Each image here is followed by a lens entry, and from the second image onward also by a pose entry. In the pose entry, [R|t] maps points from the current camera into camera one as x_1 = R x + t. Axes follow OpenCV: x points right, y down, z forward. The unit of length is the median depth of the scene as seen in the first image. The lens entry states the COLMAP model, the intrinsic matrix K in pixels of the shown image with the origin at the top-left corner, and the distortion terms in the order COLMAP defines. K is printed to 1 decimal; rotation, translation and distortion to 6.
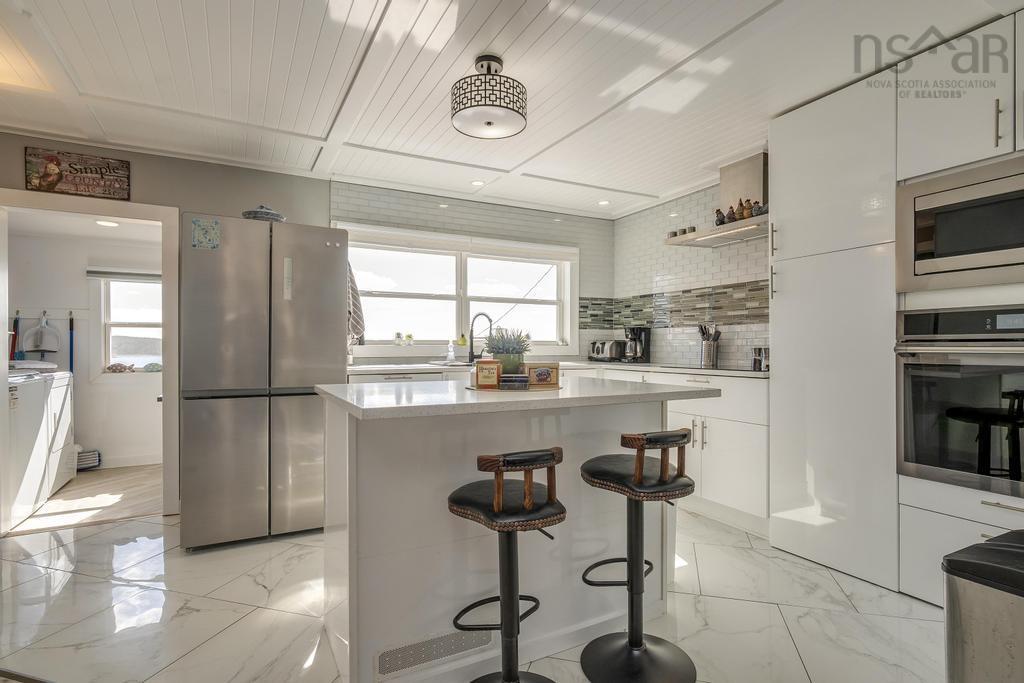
lens RADIAL K [[509.6, 0, 506.6], [0, 509.6, 341.9], [0, 0, 1]] dist [-0.017859, -0.001145]
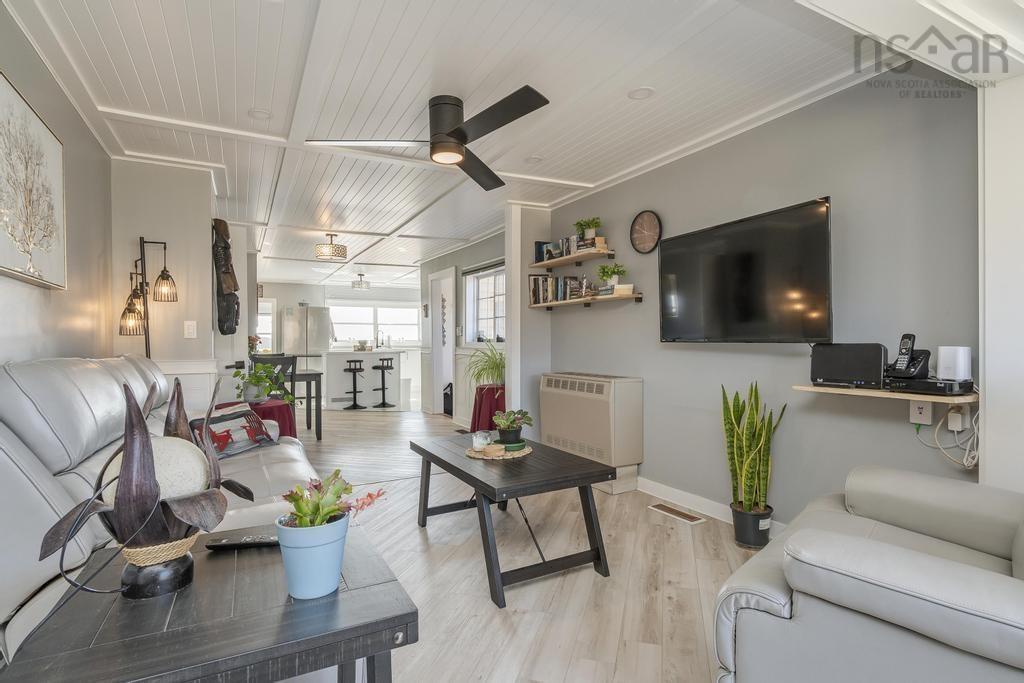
lens RADIAL K [[509.6, 0, 515.3], [0, 509.6, 341.3], [0, 0, 1]] dist [-0.017859, -0.001145]
pose [[0.999784, 0.000688, 0.020766, 0.844224], [-0.000805, 0.999984, 0.005594, -0.016954], [-0.020762, -0.005609, 0.999769, -2.396077]]
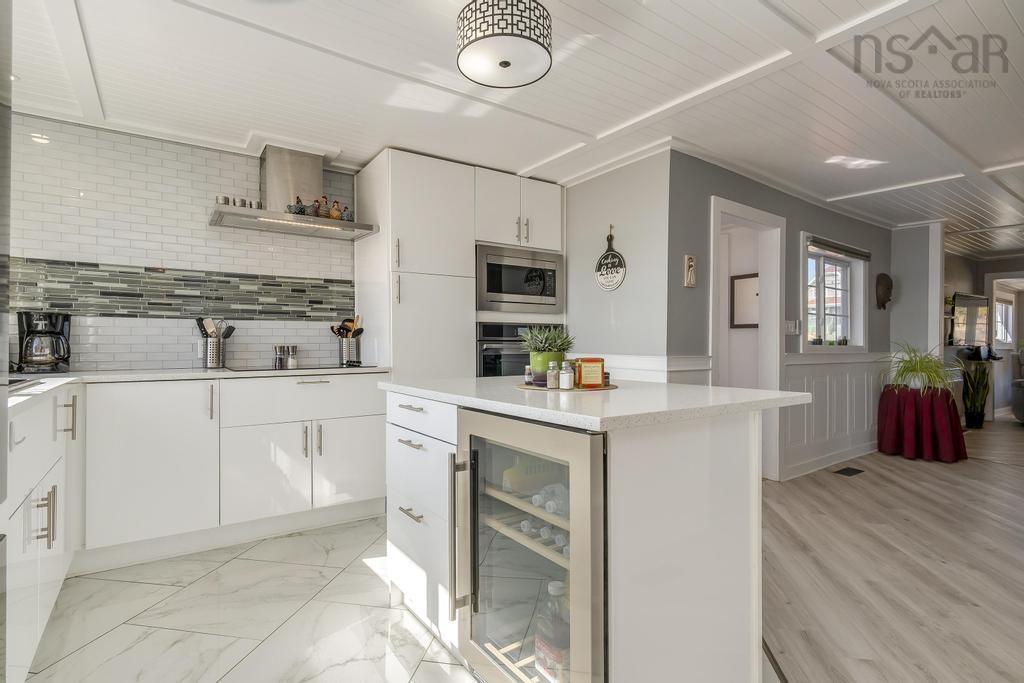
lens RADIAL K [[509.6, 0, 517.8], [0, 509.6, 341.3], [0, 0, 1]] dist [-0.017859, -0.001145]
pose [[-0.142196, 0.003099, 0.989834, -0.500078], [-0.008533, 0.999954, -0.004357, 0.002999], [-0.989802, -0.009066, -0.142163, 0.661318]]
